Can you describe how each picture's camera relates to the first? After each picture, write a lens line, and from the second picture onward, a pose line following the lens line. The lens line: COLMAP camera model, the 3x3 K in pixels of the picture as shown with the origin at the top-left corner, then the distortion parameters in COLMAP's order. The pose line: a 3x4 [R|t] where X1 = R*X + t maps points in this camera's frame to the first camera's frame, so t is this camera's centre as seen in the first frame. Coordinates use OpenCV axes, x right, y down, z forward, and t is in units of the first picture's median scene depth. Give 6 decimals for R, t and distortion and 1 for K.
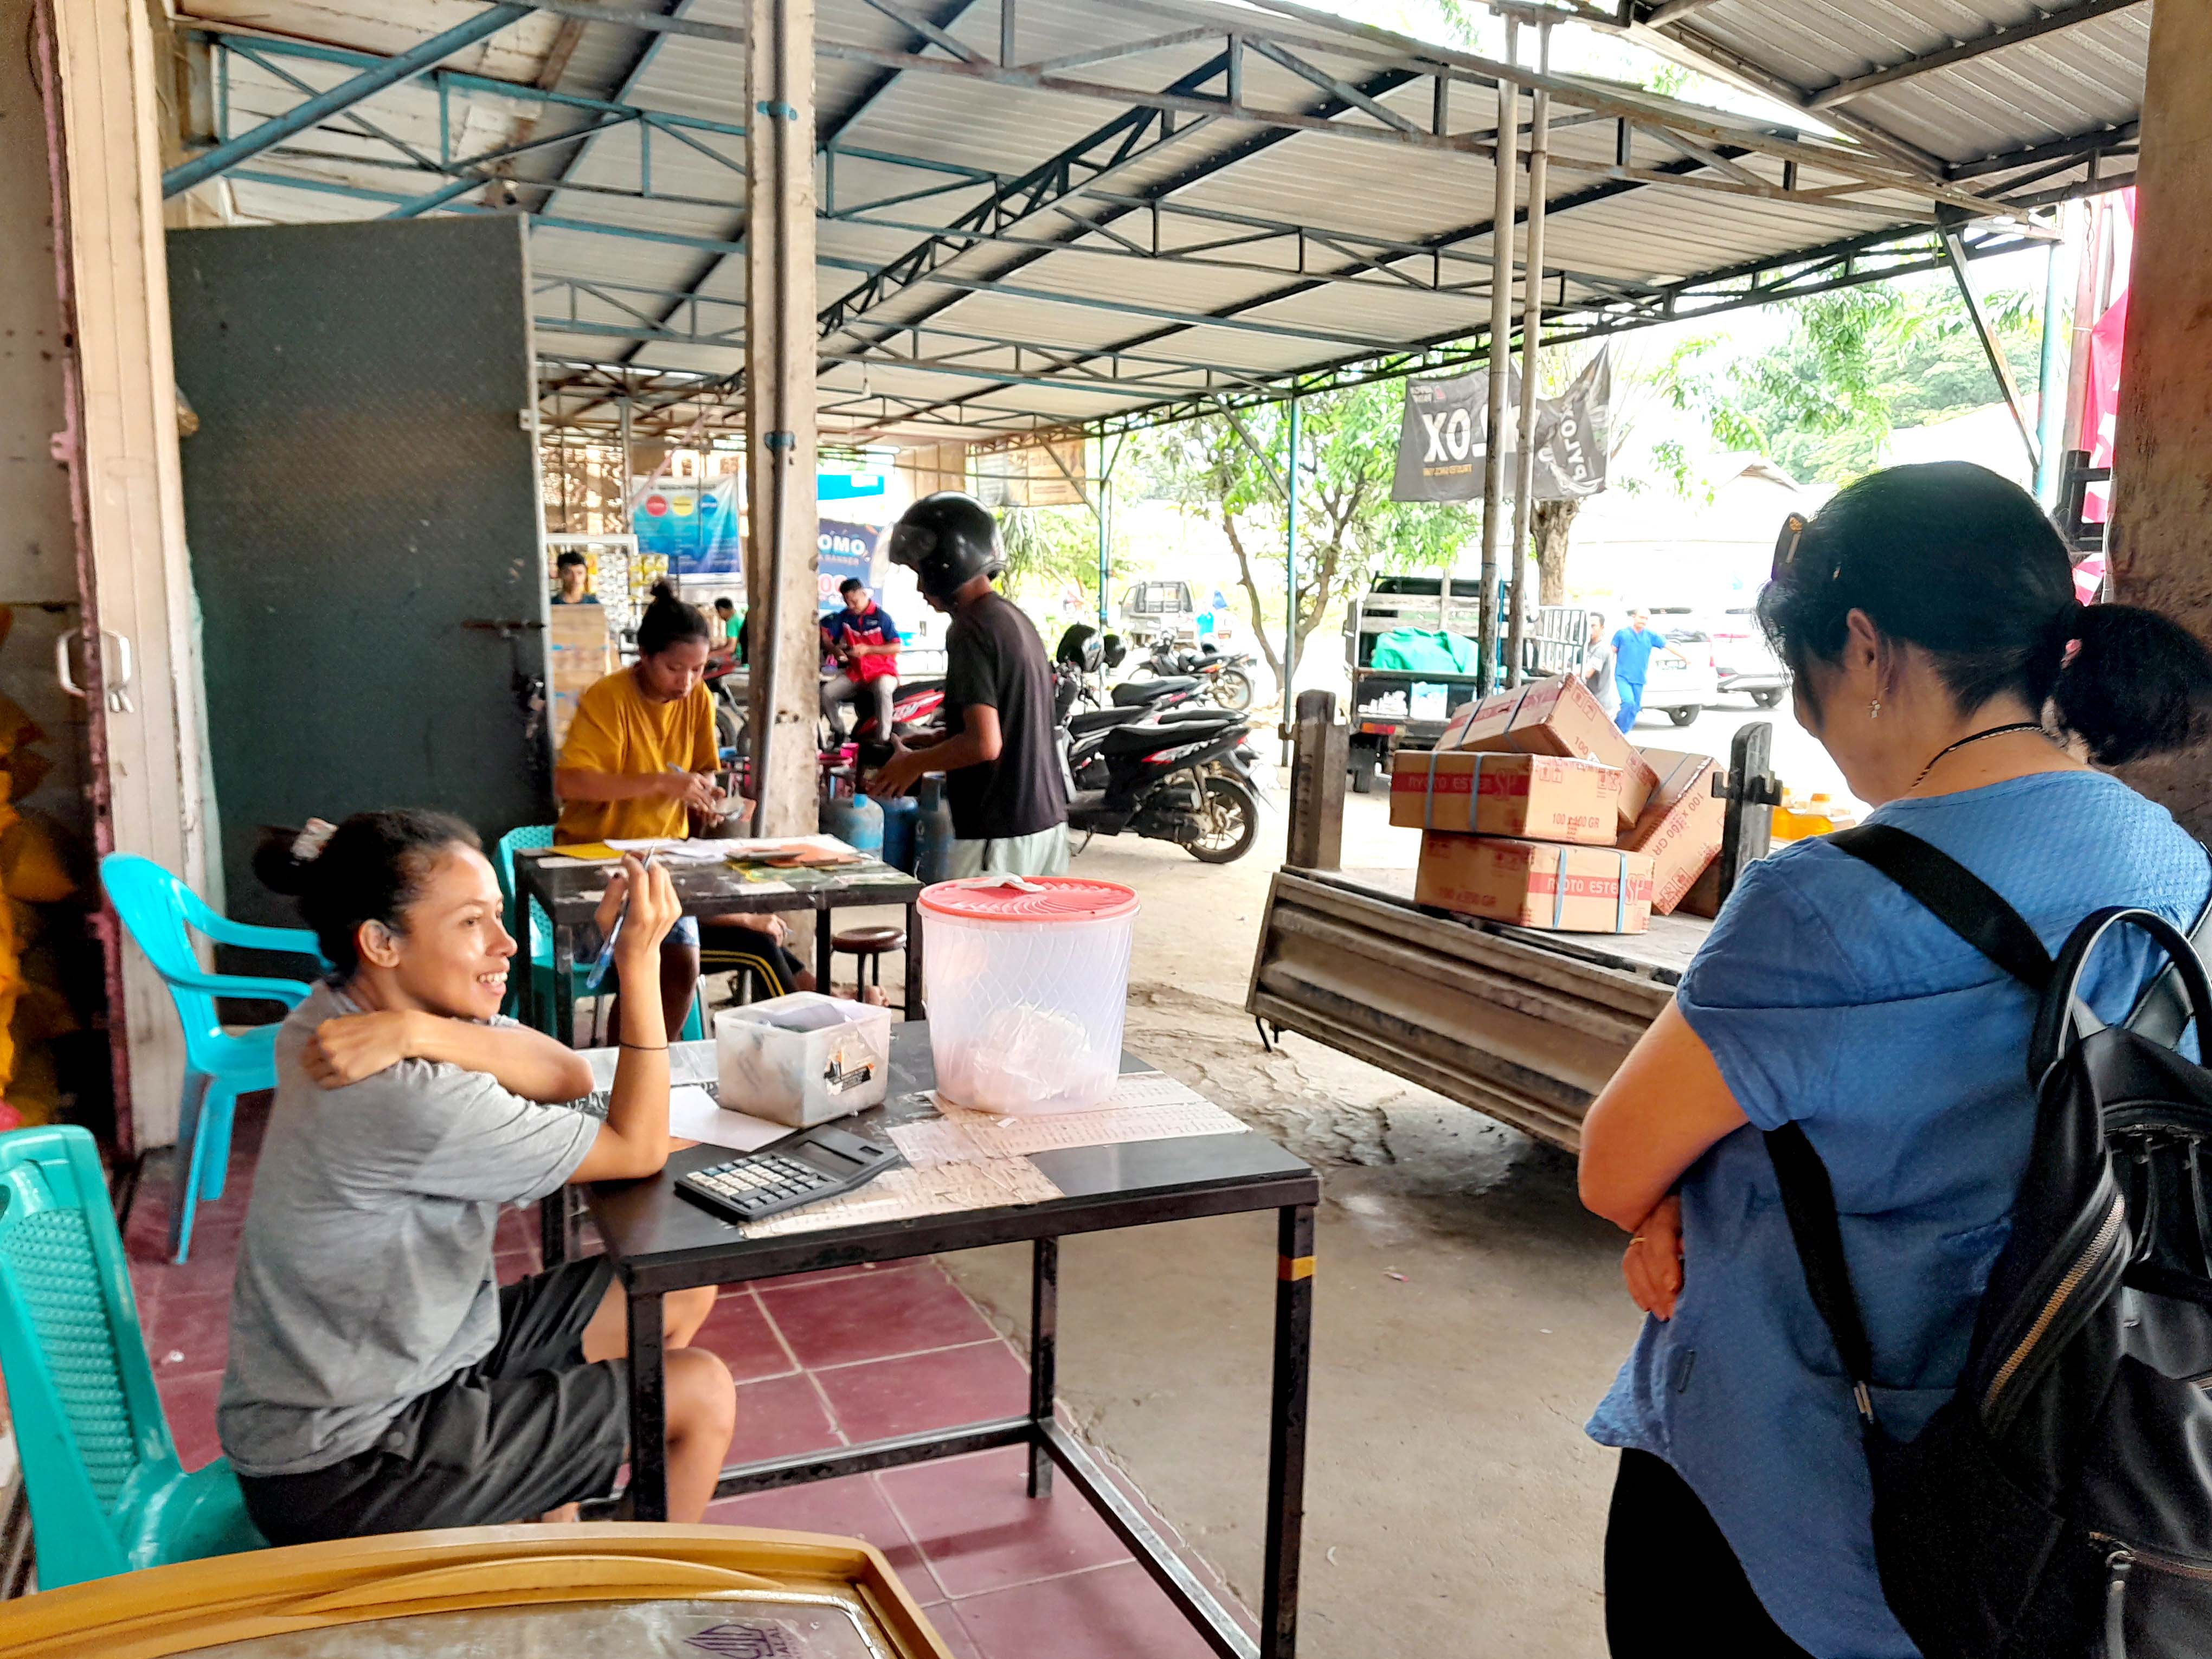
lens RADIAL K [[1729.4, 0, 1094.3], [0, 1729.4, 816.2], [0, 0, 1]] dist [0.160422, -0.282179]
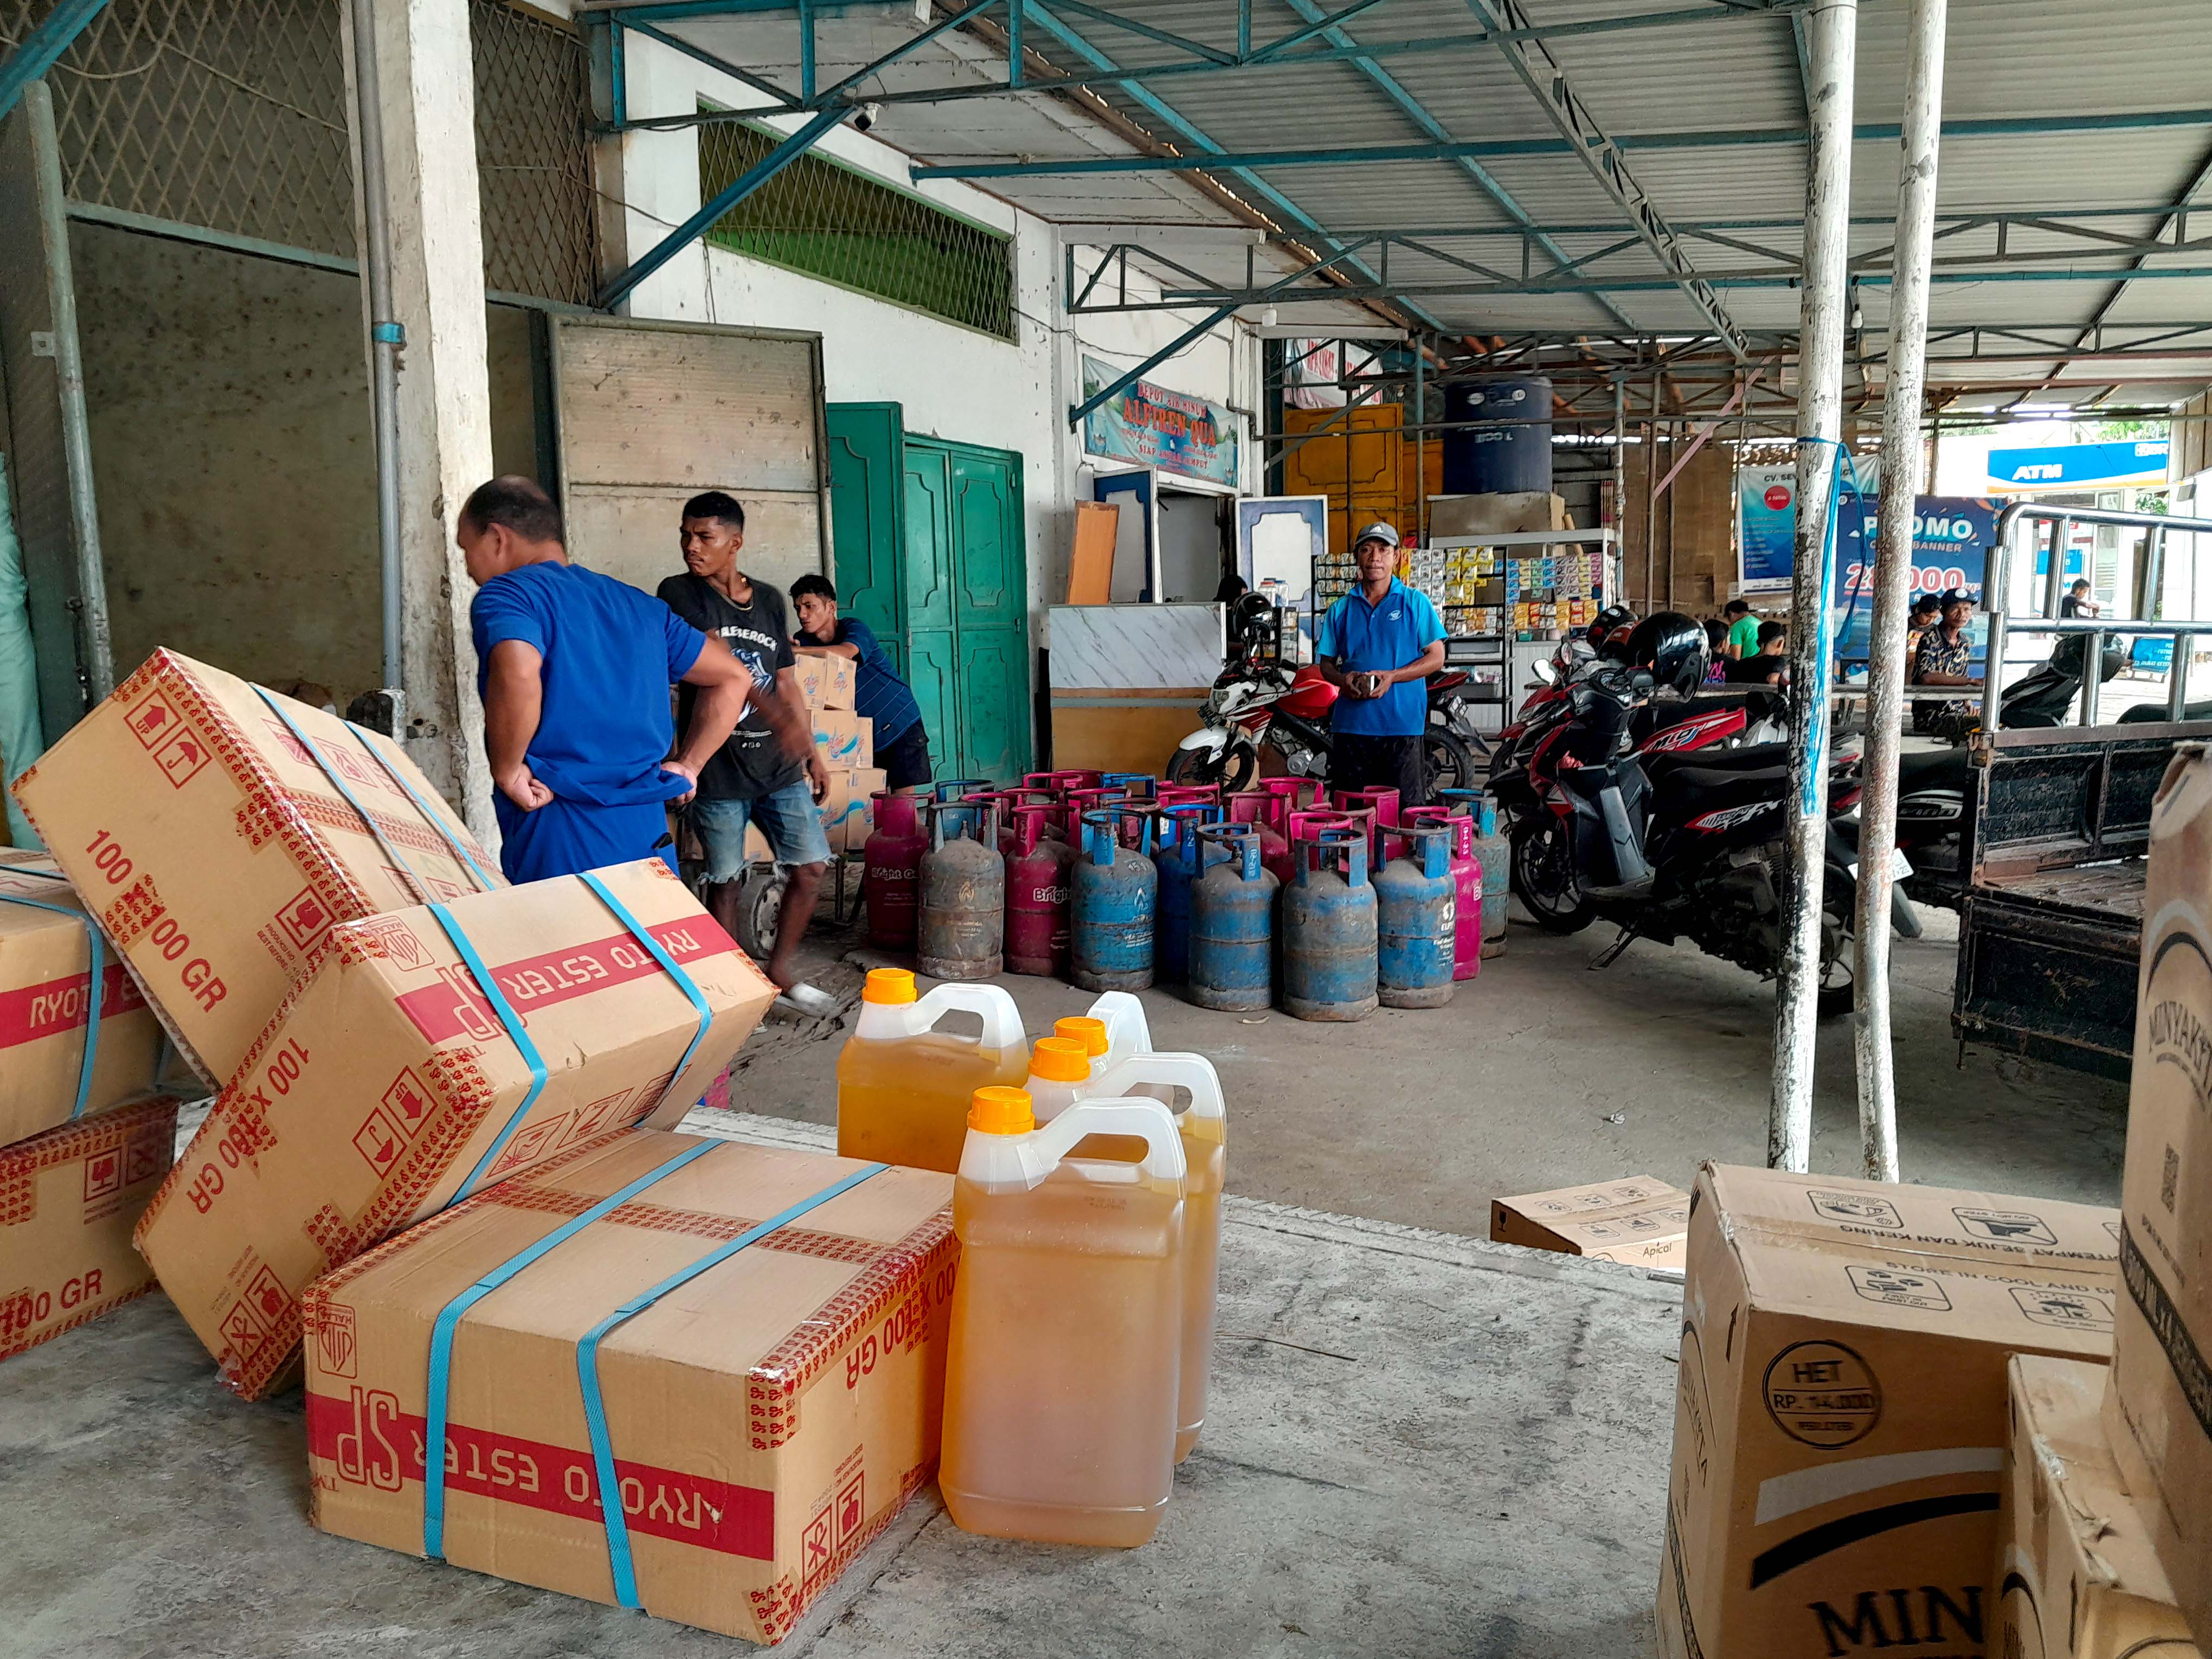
lens RADIAL K [[1729.4, 0, 1094.3], [0, 1729.4, 816.2], [0, 0, 1]] dist [0.160422, -0.282179]
pose [[0.708298, 0.069513, -0.702483, 0.227760], [-0.077783, 0.996765, 0.020206, -0.024848], [0.701615, 0.040330, 0.711414, 0.296079]]
